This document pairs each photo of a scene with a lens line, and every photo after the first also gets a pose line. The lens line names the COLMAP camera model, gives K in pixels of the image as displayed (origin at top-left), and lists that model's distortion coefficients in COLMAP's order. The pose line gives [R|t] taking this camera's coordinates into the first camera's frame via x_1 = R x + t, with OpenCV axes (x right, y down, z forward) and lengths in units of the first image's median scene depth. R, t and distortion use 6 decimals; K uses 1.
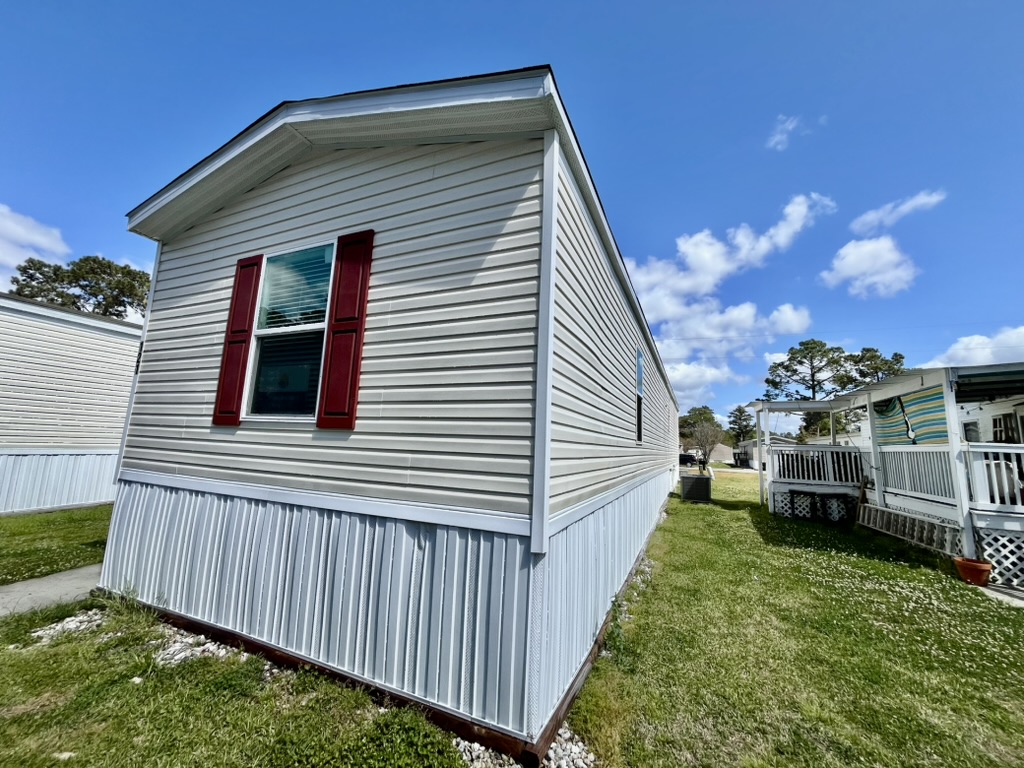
lens RADIAL K [[412.4, 0, 512.0], [0, 412.4, 384.0], [0, 0, 1]] dist [0.000574, 0.000191]
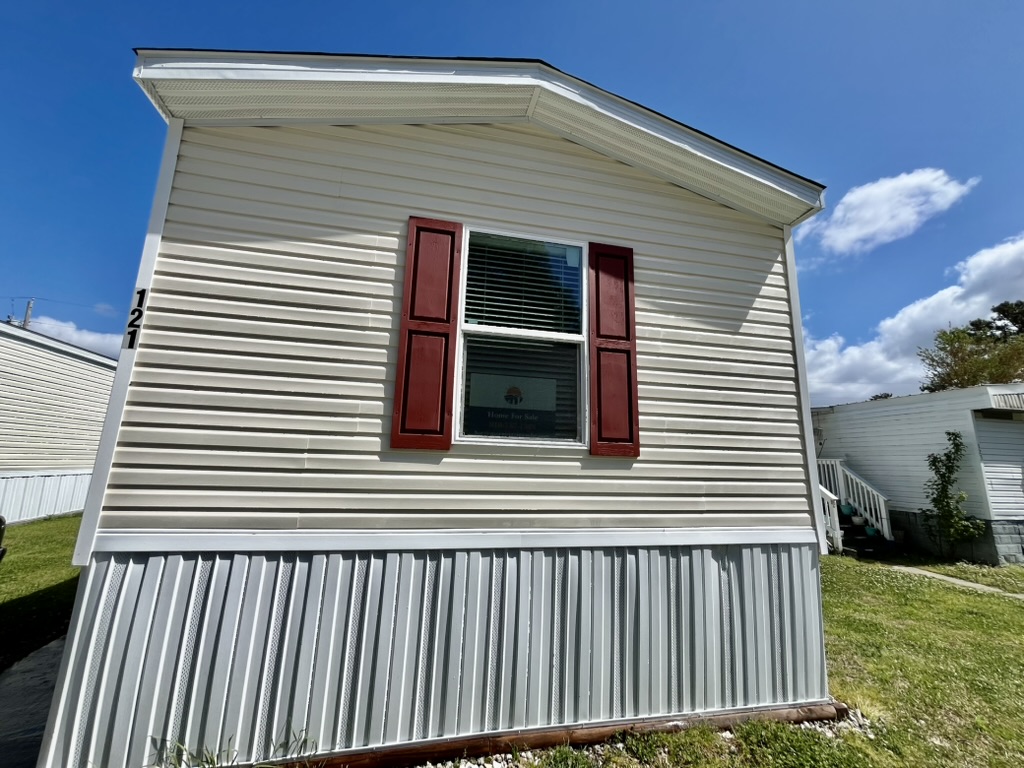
lens RADIAL K [[357.8, 0, 510.5], [0, 357.8, 404.6], [0, 0, 1]] dist [0.000409, 0.000050]
pose [[0.822338, 0.072947, 0.564303, -0.989687], [-0.077196, 0.996882, -0.016371, 0.022934], [-0.563738, -0.030099, 0.825405, 0.447240]]
